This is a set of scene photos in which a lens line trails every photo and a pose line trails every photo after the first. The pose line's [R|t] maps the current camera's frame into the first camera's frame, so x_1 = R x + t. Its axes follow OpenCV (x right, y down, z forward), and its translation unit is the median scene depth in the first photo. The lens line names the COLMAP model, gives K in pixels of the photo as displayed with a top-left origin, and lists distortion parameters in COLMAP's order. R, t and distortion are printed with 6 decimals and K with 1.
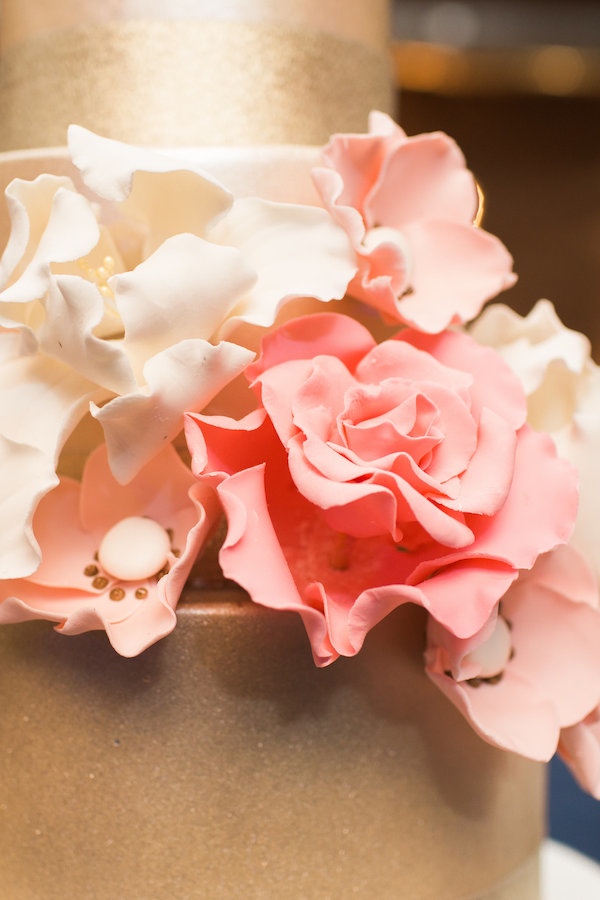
lens RADIAL K [[1635.3, 0, 300.6], [0, 1635.3, 451.0], [0, 0, 1]] dist [-0.038065, 0.000000]
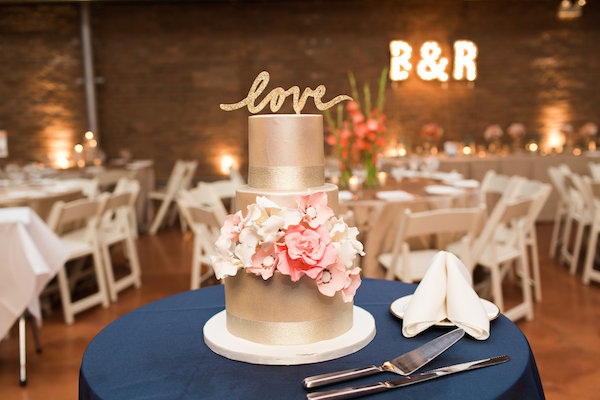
lens RADIAL K [[1090.2, 0, 300.0], [0, 1090.2, 199.8], [0, 0, 1]] dist [-0.038065, 0.000000]
pose [[0.973022, 0.020390, -0.229809, 1.026583], [0.015620, 0.987979, 0.153795, -0.859153], [0.230182, -0.153235, 0.961007, -3.130438]]
